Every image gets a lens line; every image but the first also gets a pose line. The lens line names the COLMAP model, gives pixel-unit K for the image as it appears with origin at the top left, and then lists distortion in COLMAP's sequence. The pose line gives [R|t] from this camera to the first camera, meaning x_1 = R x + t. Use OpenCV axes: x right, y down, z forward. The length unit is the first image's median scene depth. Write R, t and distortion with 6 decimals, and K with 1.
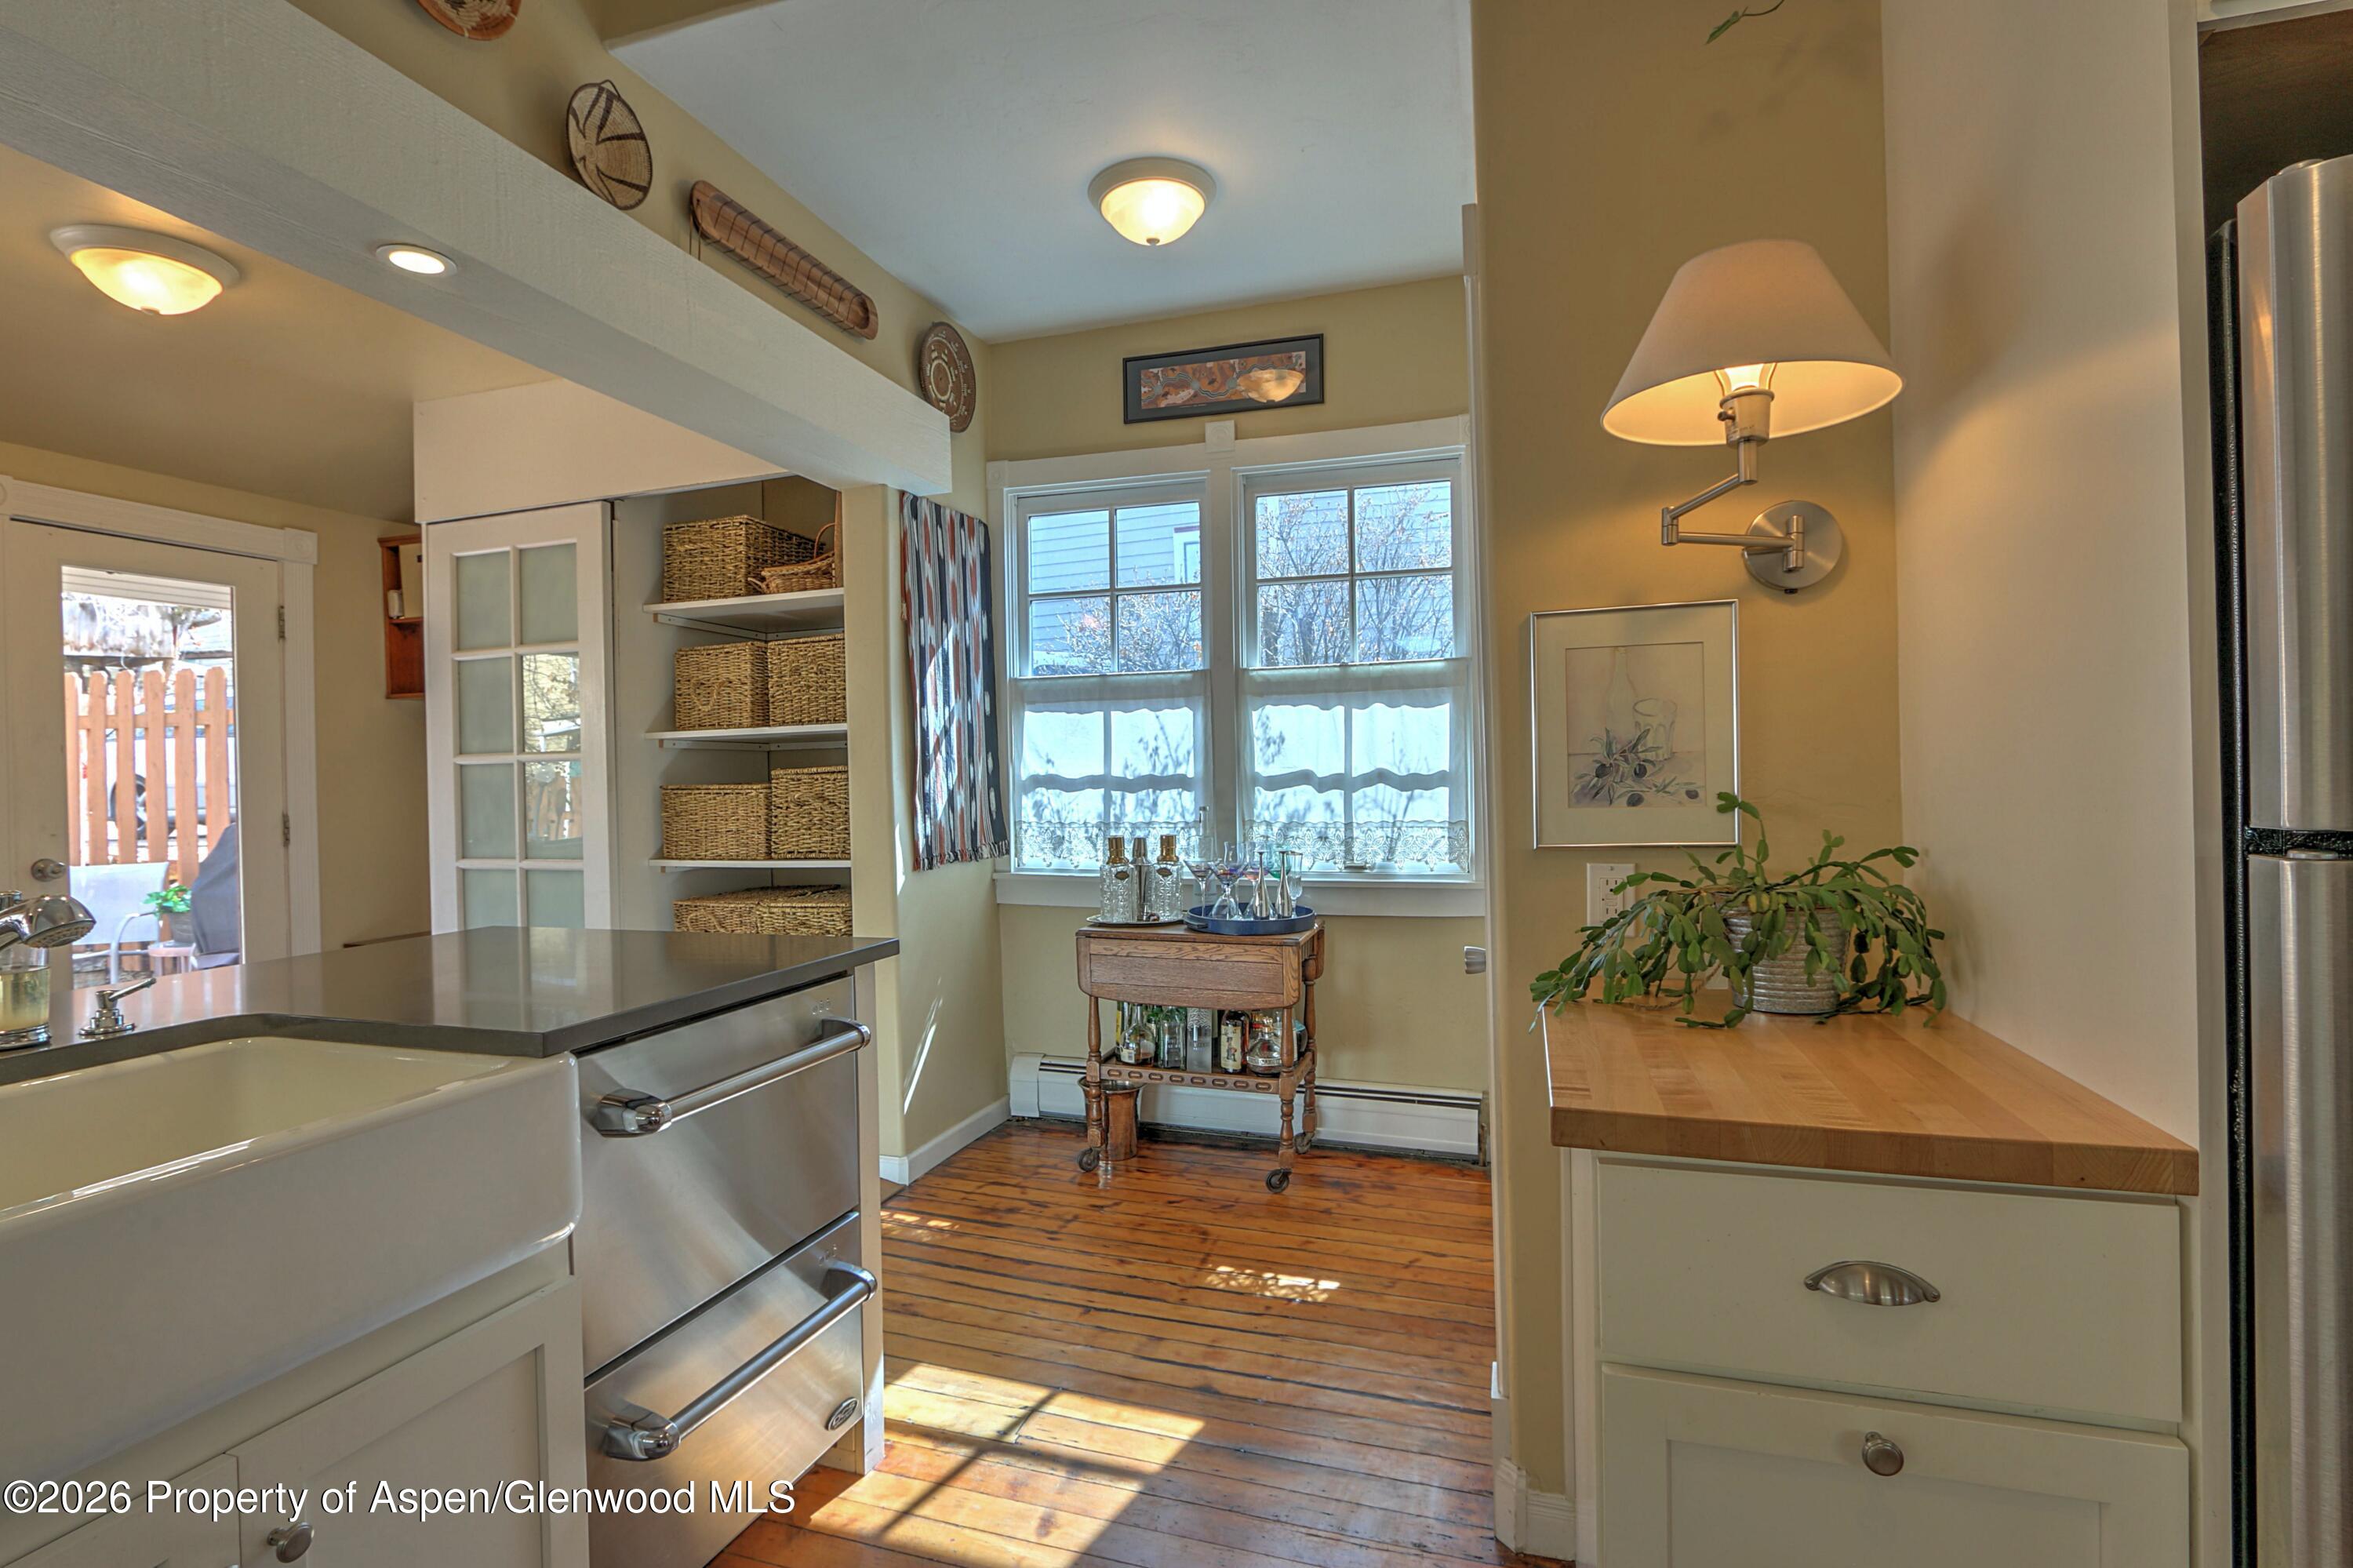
lens RADIAL K [[1120.5, 0, 1176.5], [0, 1120.5, 784.0], [0, 0, 1]] dist [-0.016017, -0.000010]
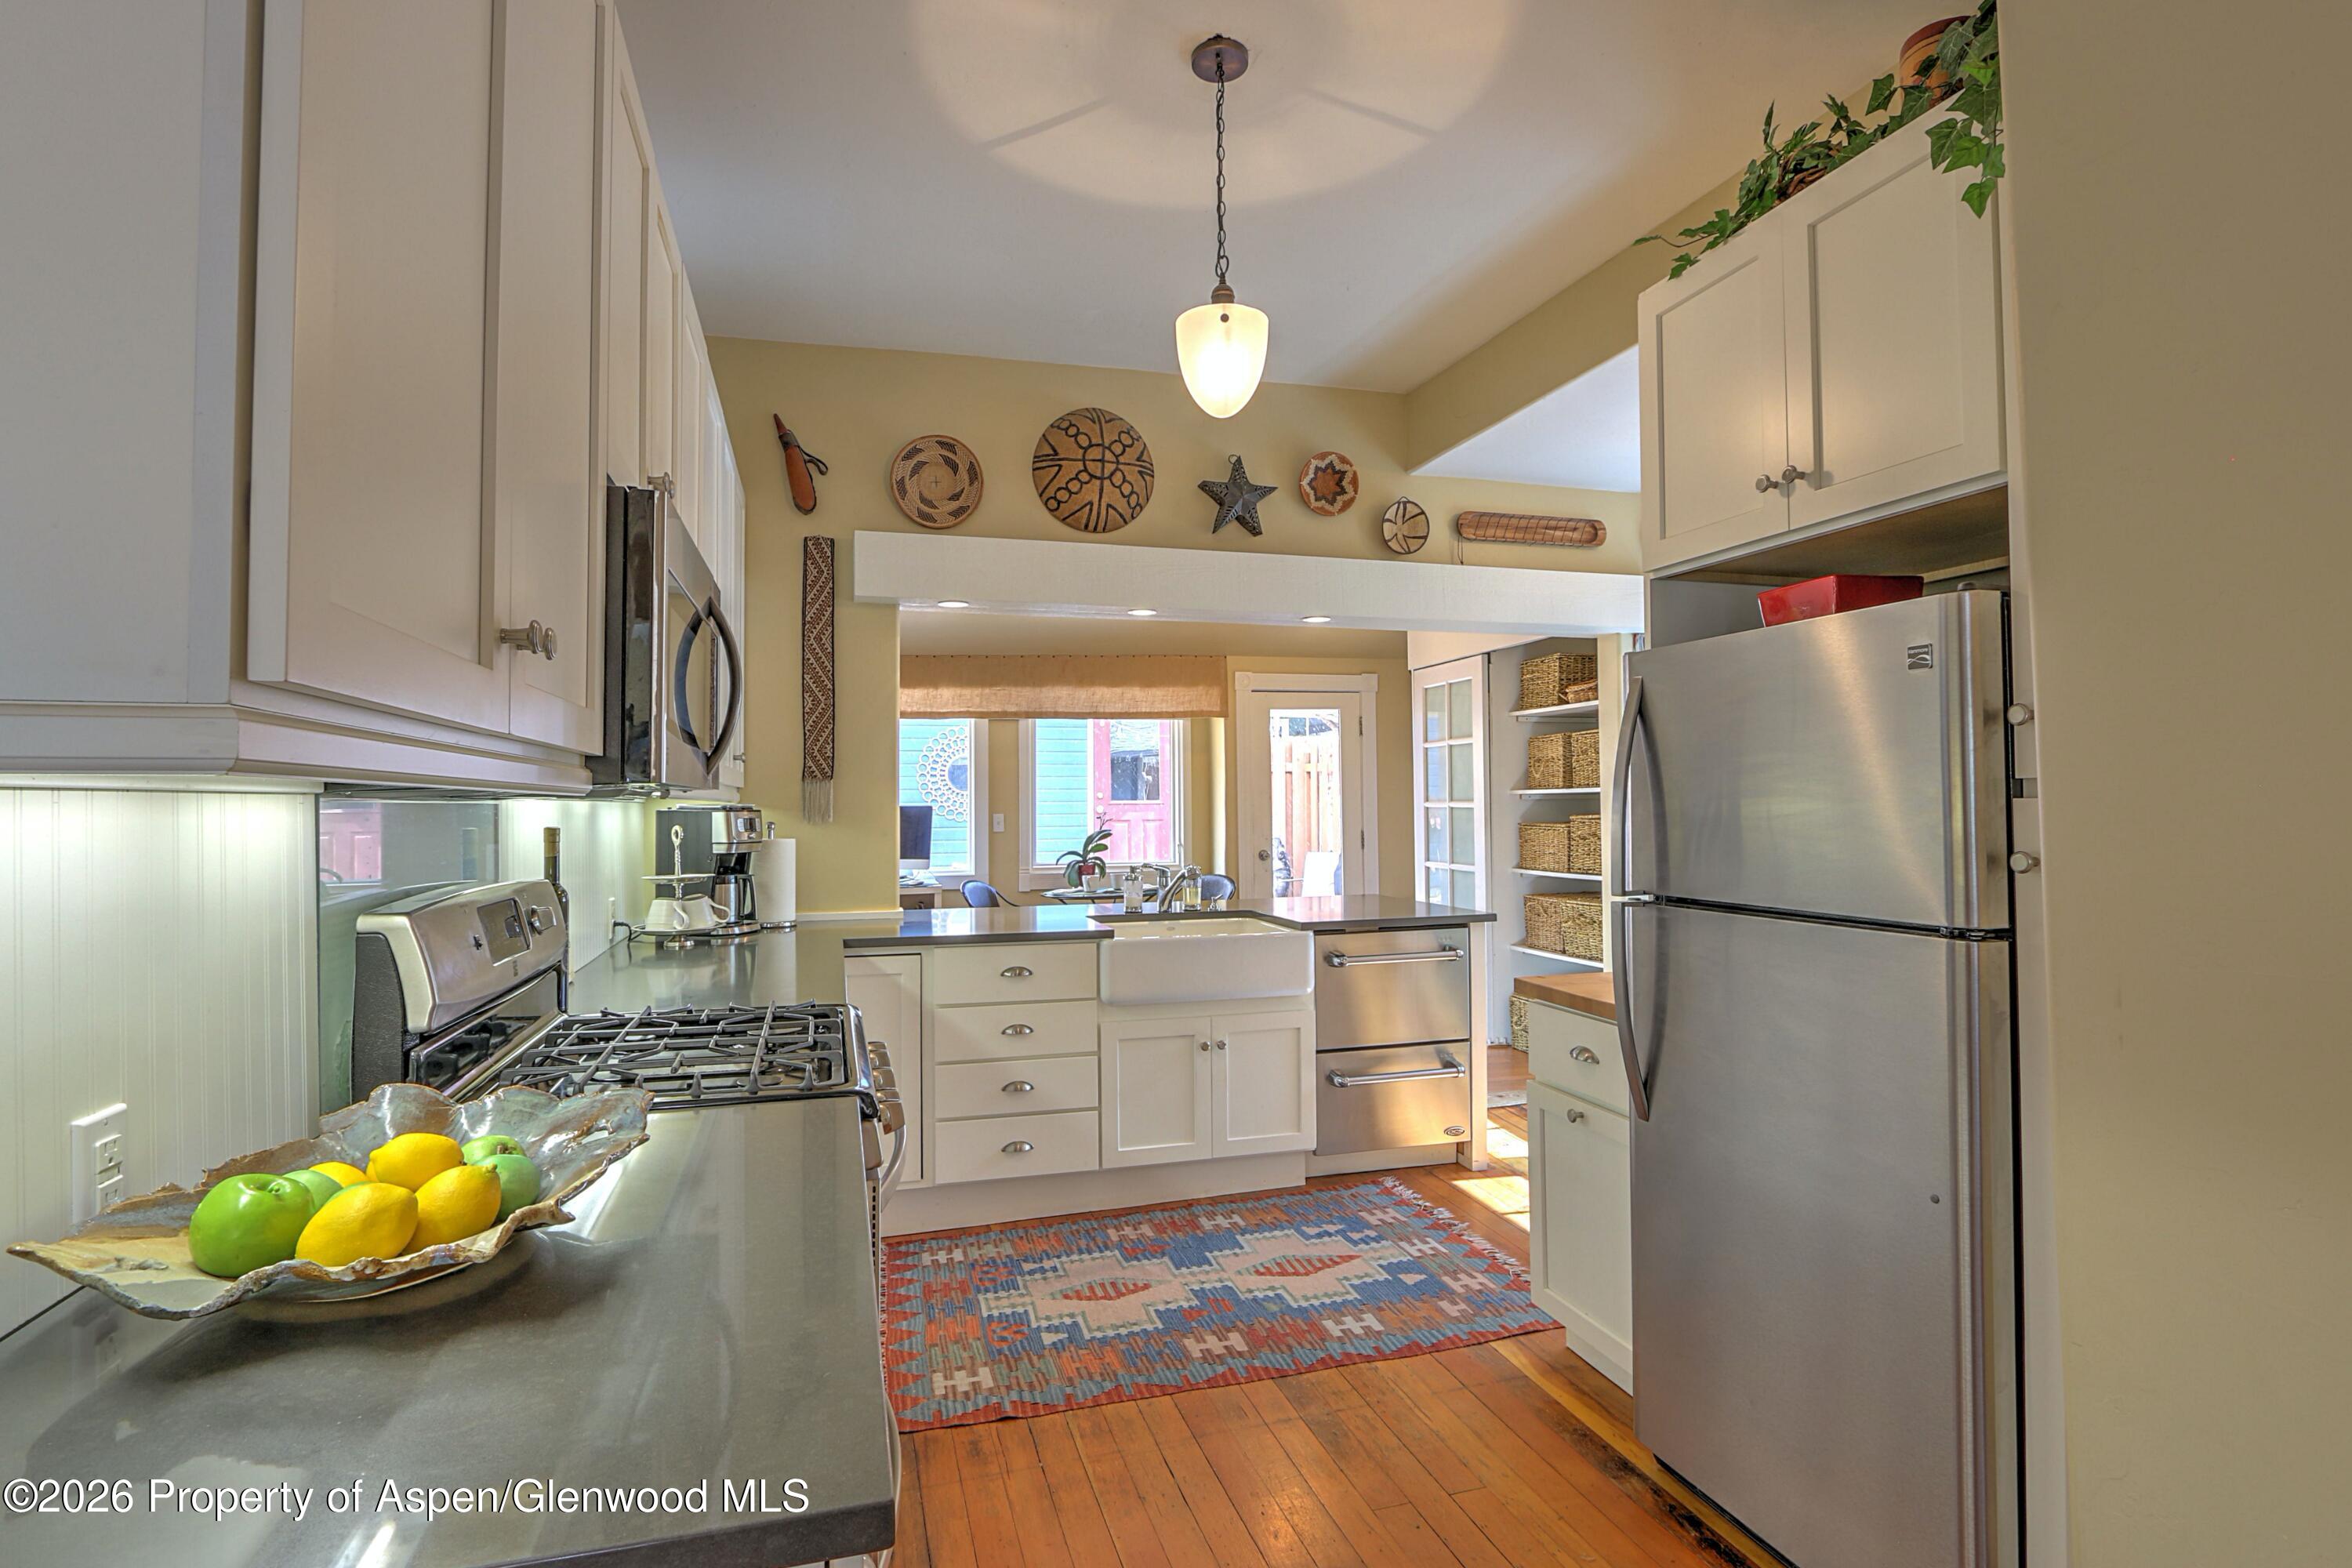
lens RADIAL K [[1108.4, 0, 1169.8], [0, 1108.4, 788.3], [0, 0, 1]] dist [-0.003318, 0.000789]
pose [[0.570828, 0.001892, -0.821067, 0.585564], [-0.006083, 0.999980, -0.001925, -0.043819], [0.821047, 0.006094, 0.570828, -0.342721]]
